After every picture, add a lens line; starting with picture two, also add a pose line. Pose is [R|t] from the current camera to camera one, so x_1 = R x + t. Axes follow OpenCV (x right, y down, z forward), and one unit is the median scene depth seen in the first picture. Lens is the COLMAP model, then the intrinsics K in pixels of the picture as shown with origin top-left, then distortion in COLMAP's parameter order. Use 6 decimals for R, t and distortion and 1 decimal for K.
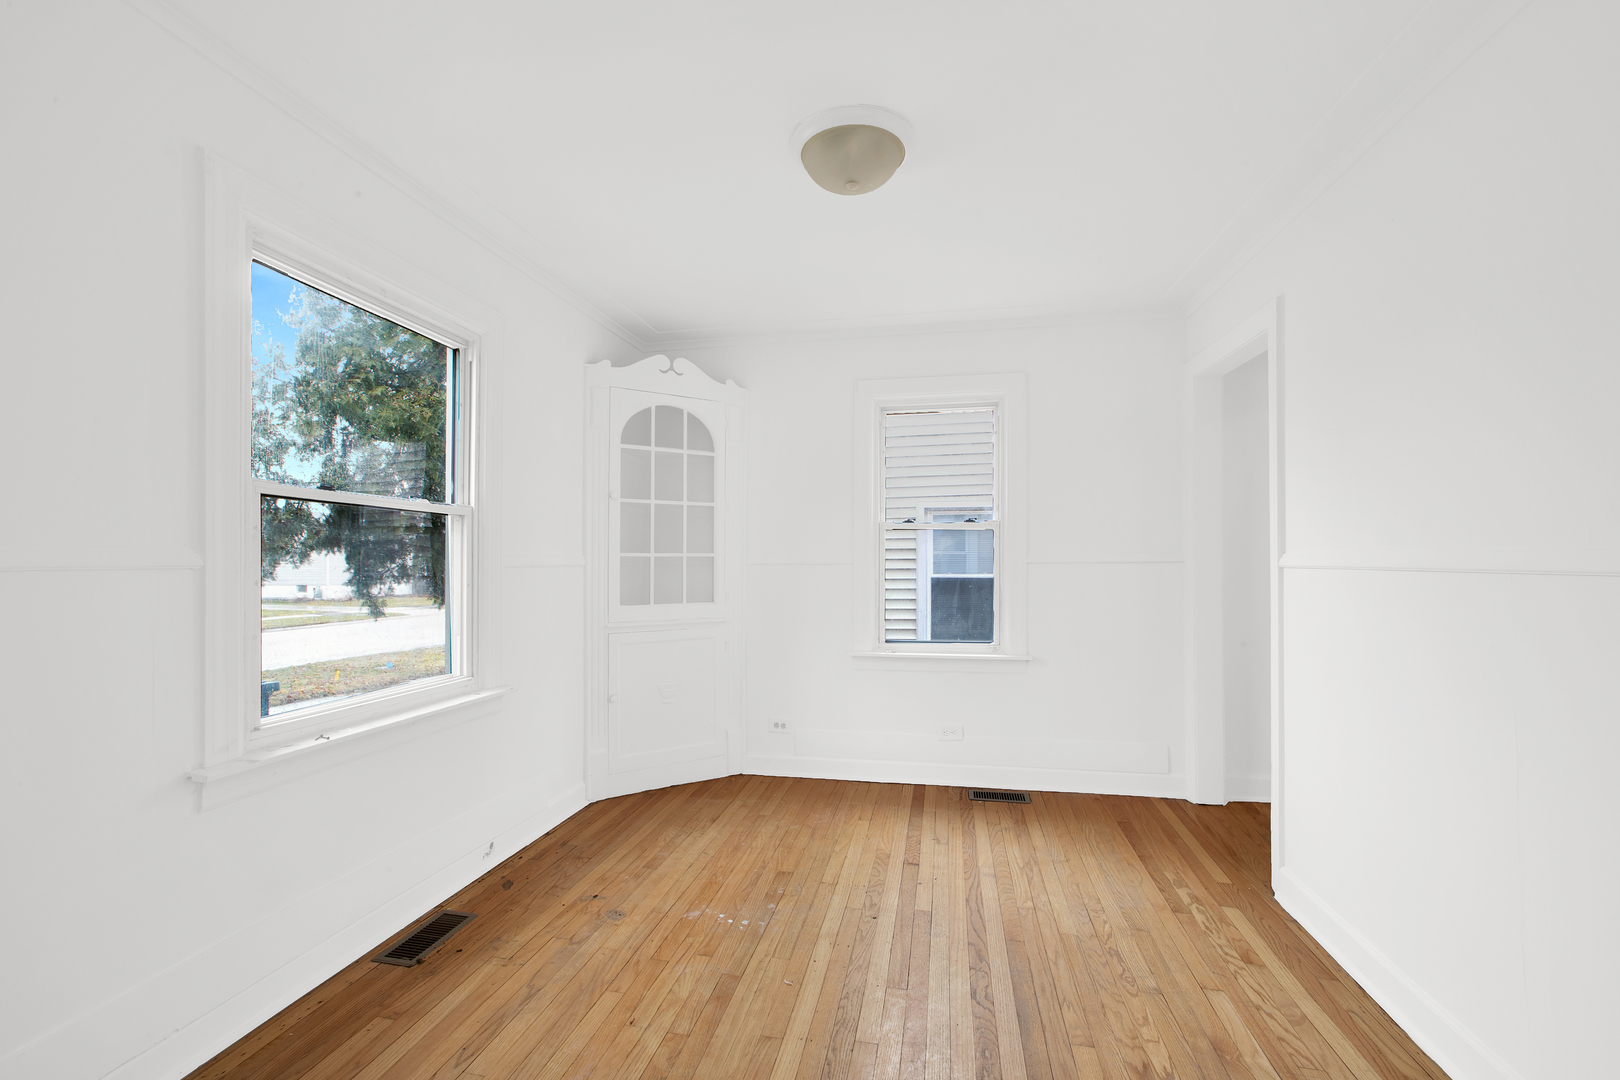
lens RADIAL K [[664.6, 0, 808.2], [0, 664.6, 566.2], [0, 0, 1]] dist [-0.001789, 0.000072]
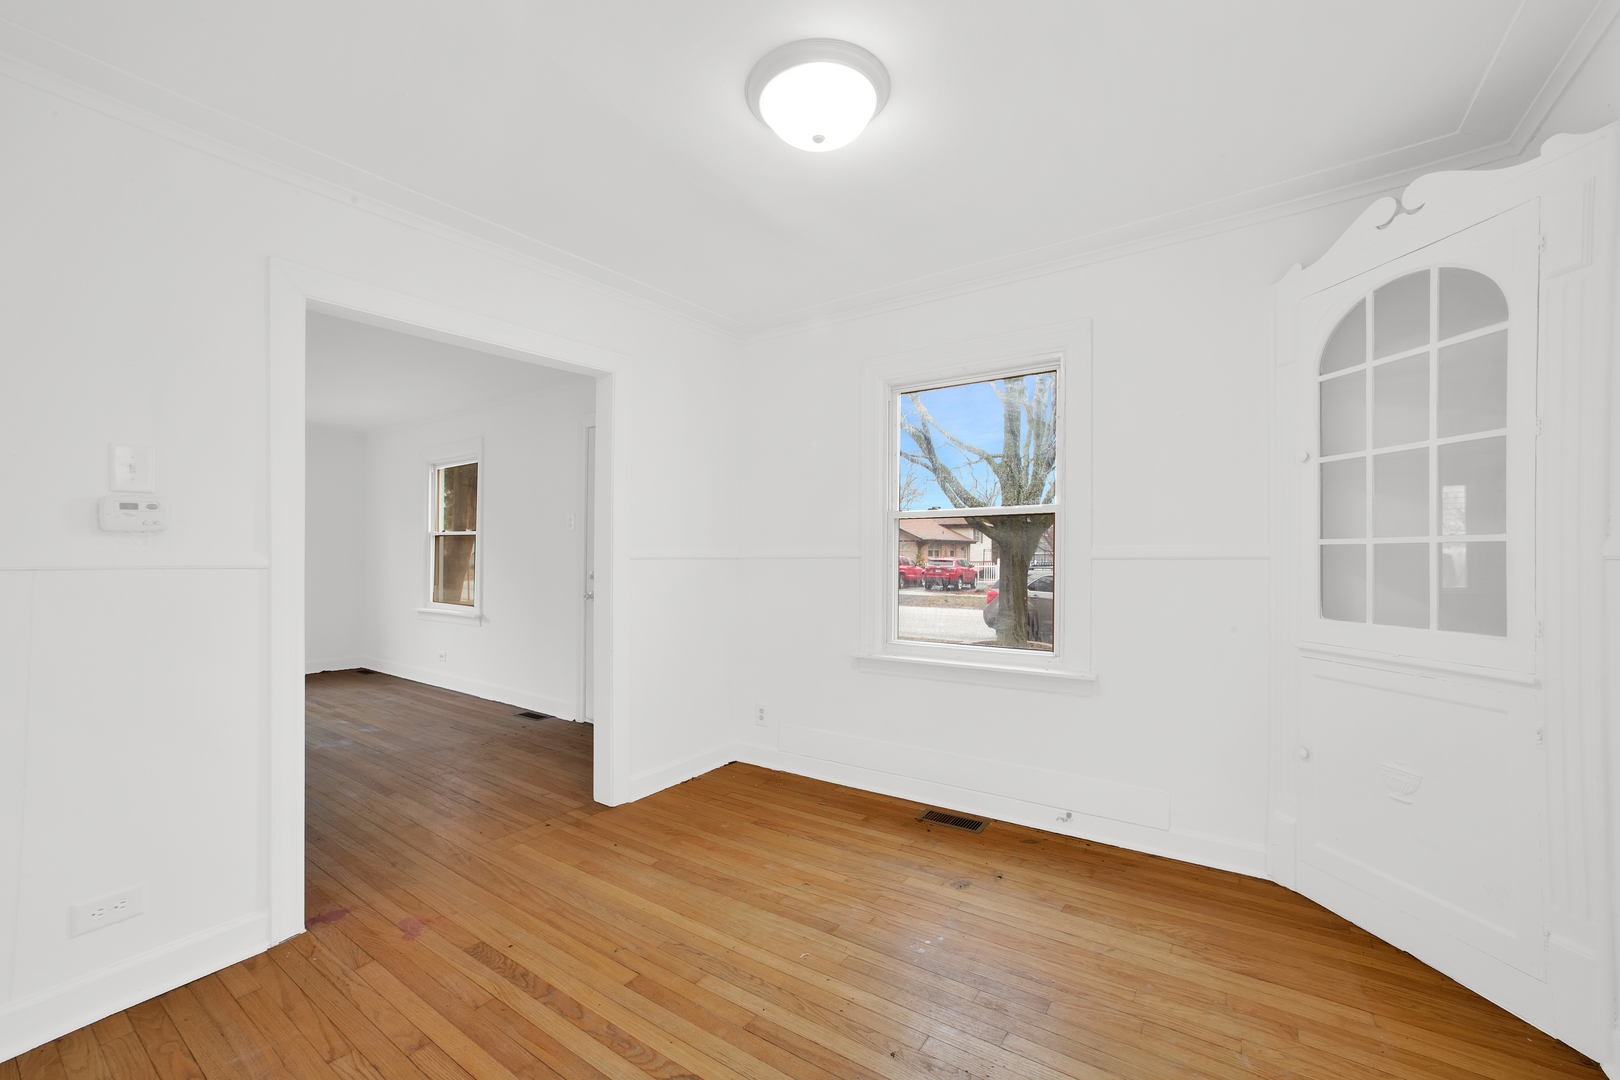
lens RADIAL K [[606.7, 0, 782.9], [0, 606.7, 549.2], [0, 0, 1]] dist [-0.000872, 0.000104]
pose [[-0.368784, -0.006643, -0.929491, 0.585732], [0.001655, 0.999968, -0.007803, -0.007015], [0.929514, -0.004416, -0.368761, 0.880684]]
